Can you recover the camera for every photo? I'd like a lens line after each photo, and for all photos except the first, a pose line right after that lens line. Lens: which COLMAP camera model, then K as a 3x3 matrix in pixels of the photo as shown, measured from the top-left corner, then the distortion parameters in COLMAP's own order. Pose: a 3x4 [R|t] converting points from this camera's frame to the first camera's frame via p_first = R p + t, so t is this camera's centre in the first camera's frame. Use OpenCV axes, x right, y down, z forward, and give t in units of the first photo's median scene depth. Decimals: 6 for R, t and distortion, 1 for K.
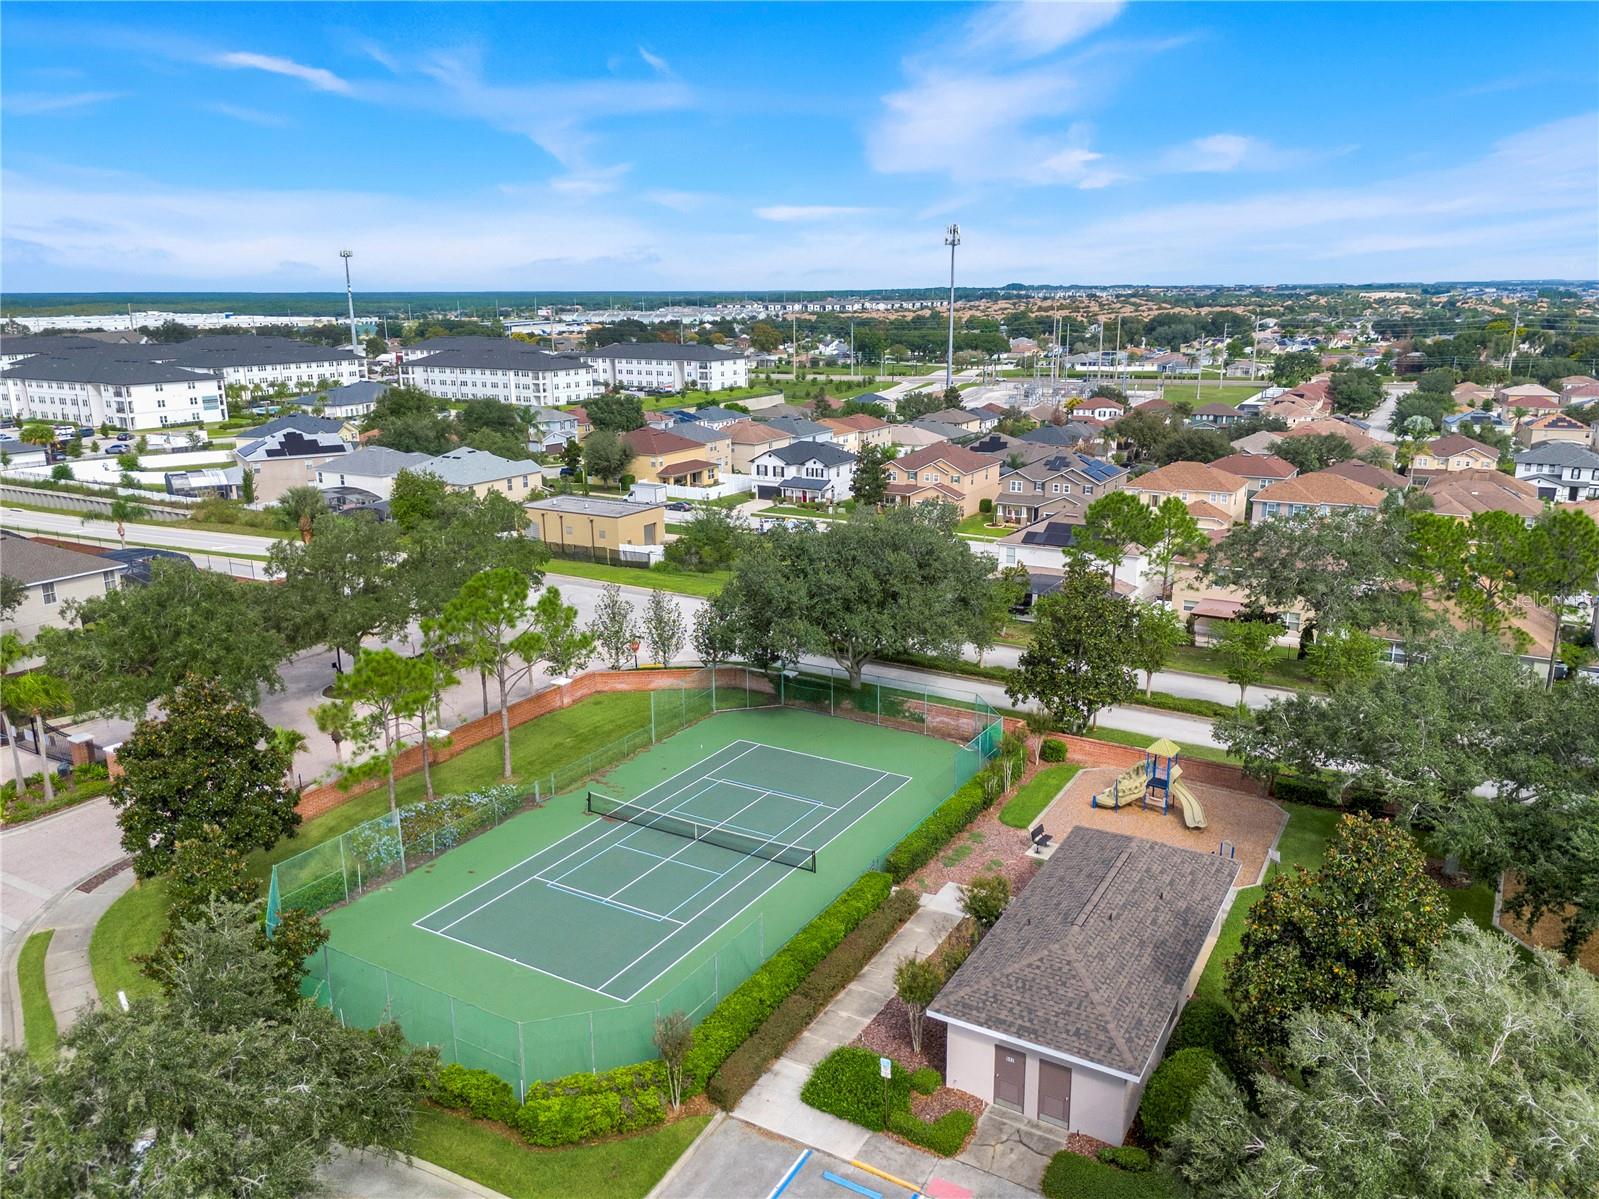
lens RADIAL K [[1172.6, 0, 799.5], [0, 1172.6, 599.5], [0, 0, 1]] dist [0.064482, -0.032482]
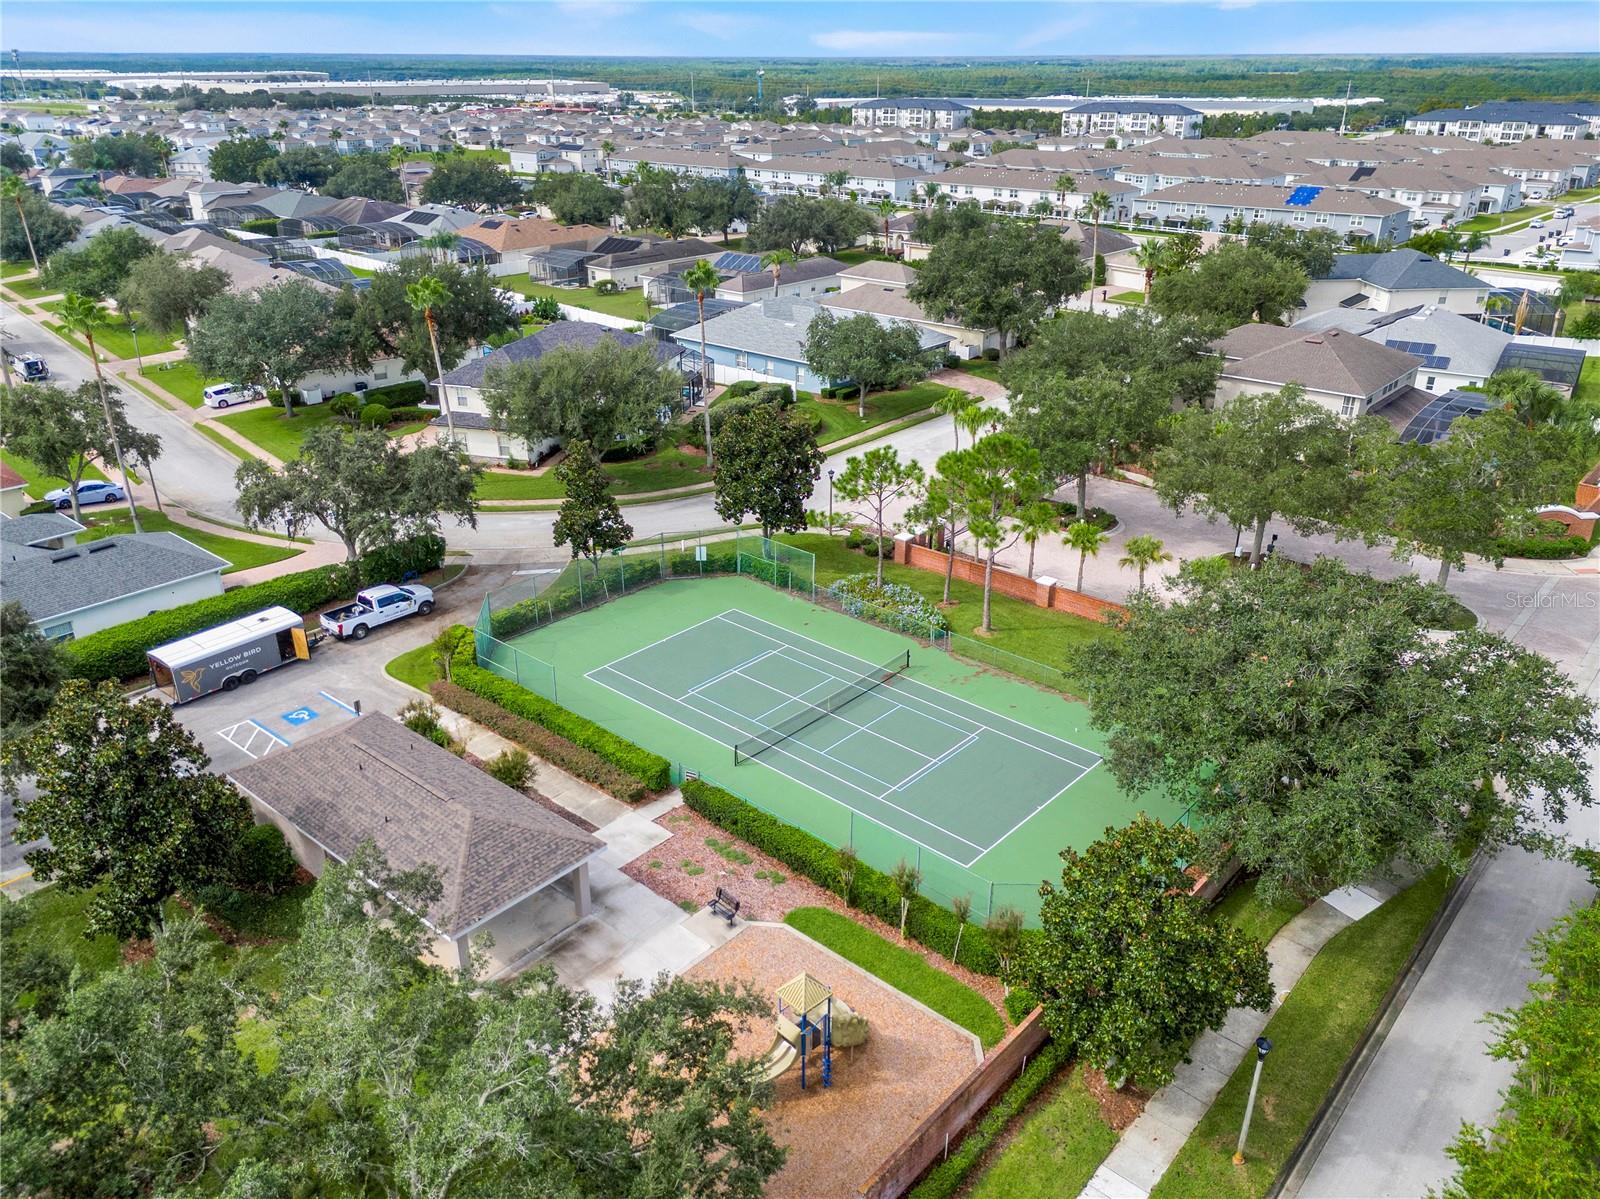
lens RADIAL K [[1173.3, 0, 800.0], [0, 1173.3, 599.5], [0, 0, 1]] dist [0.064482, -0.032482]
pose [[-0.195807, 0.410956, -0.890379, 0.153328], [-0.242077, 0.859599, 0.449986, -0.066295], [0.950294, 0.303651, -0.068833, 0.190186]]
